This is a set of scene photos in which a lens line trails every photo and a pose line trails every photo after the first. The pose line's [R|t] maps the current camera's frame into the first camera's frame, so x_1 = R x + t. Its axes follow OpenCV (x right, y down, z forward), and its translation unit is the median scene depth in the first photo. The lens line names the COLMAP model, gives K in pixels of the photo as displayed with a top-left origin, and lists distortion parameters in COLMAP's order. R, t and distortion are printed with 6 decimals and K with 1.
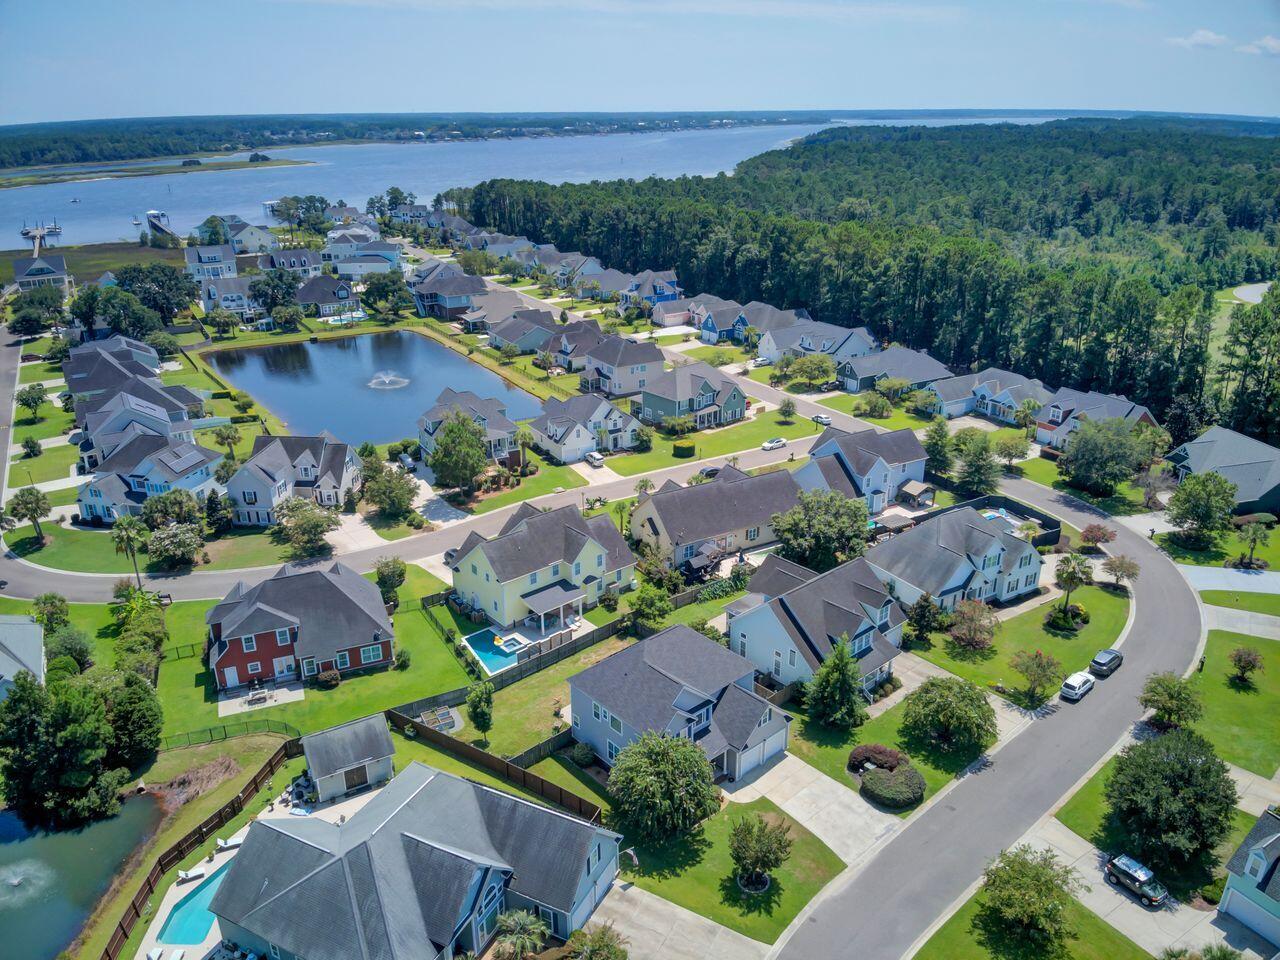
lens RADIAL K [[934.1, 0, 638.2], [0, 934.1, 504.9], [0, 0, 1]] dist [0.132820, -0.233822]
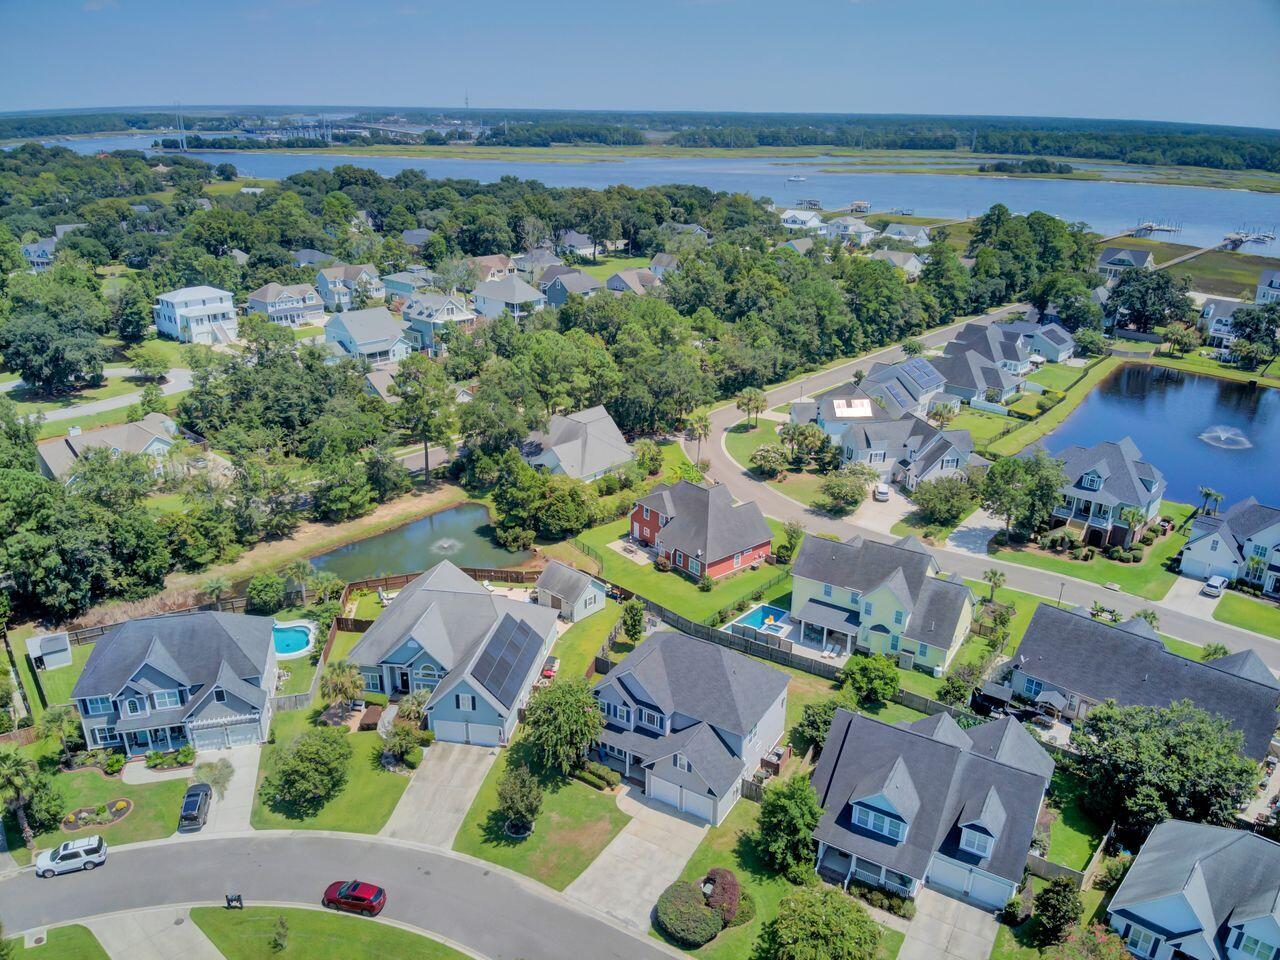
lens RADIAL K [[934.1, 0, 638.2], [0, 934.1, 504.9], [0, 0, 1]] dist [0.132820, -0.233822]
pose [[0.293042, 0.380552, -0.877101, 0.337271], [-0.384267, 0.886898, 0.256418, -0.090666], [0.875480, 0.261900, 0.406132, 0.201612]]
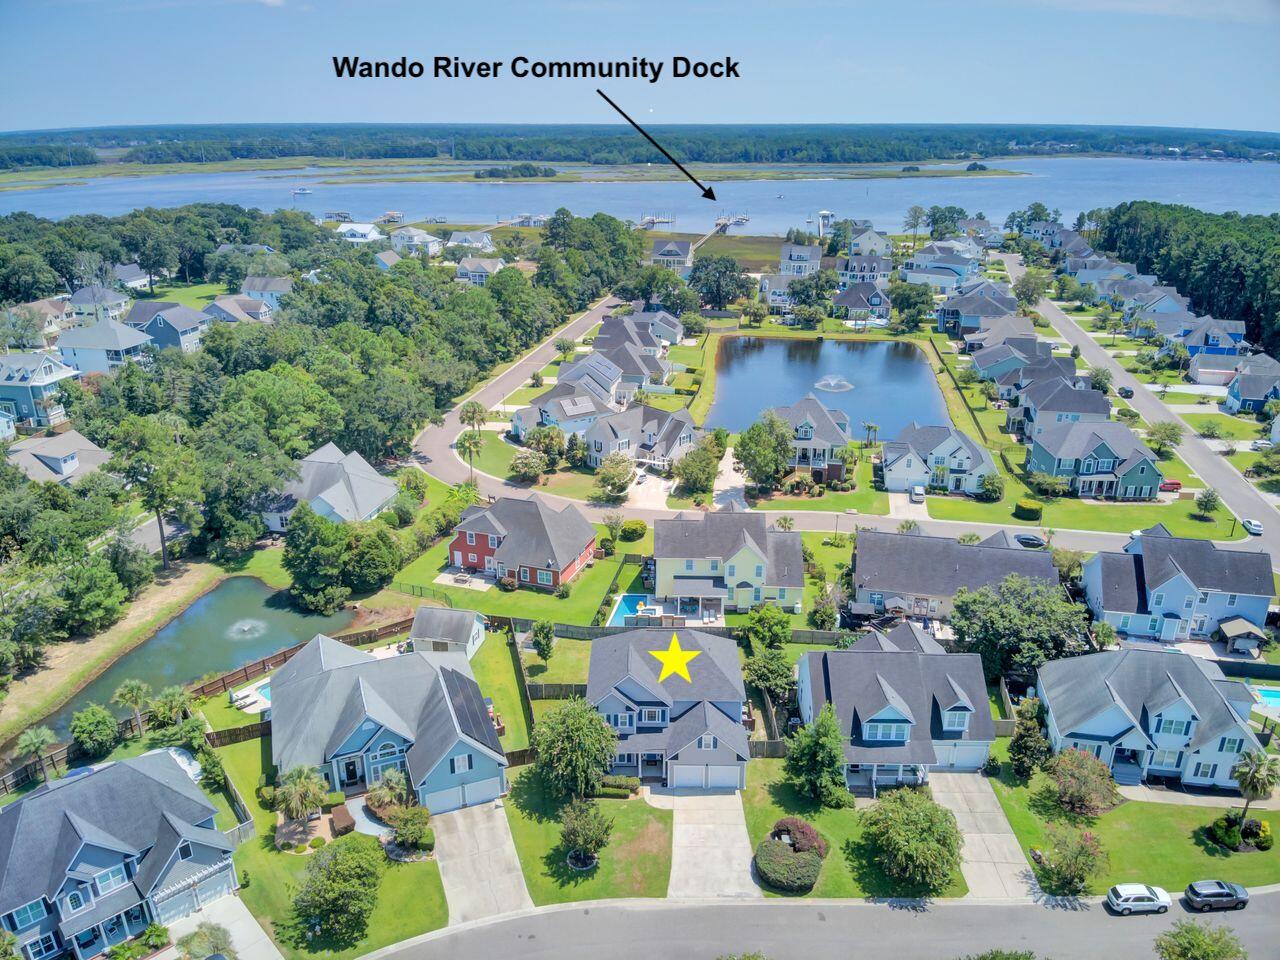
lens RADIAL K [[934.1, 0, 638.2], [0, 934.1, 504.9], [0, 0, 1]] dist [0.132820, -0.233822]
pose [[0.737966, 0.260879, -0.622373, 0.253196], [-0.265609, 0.960102, 0.087504, -0.034175], [0.620369, 0.100733, 0.777814, 0.057677]]
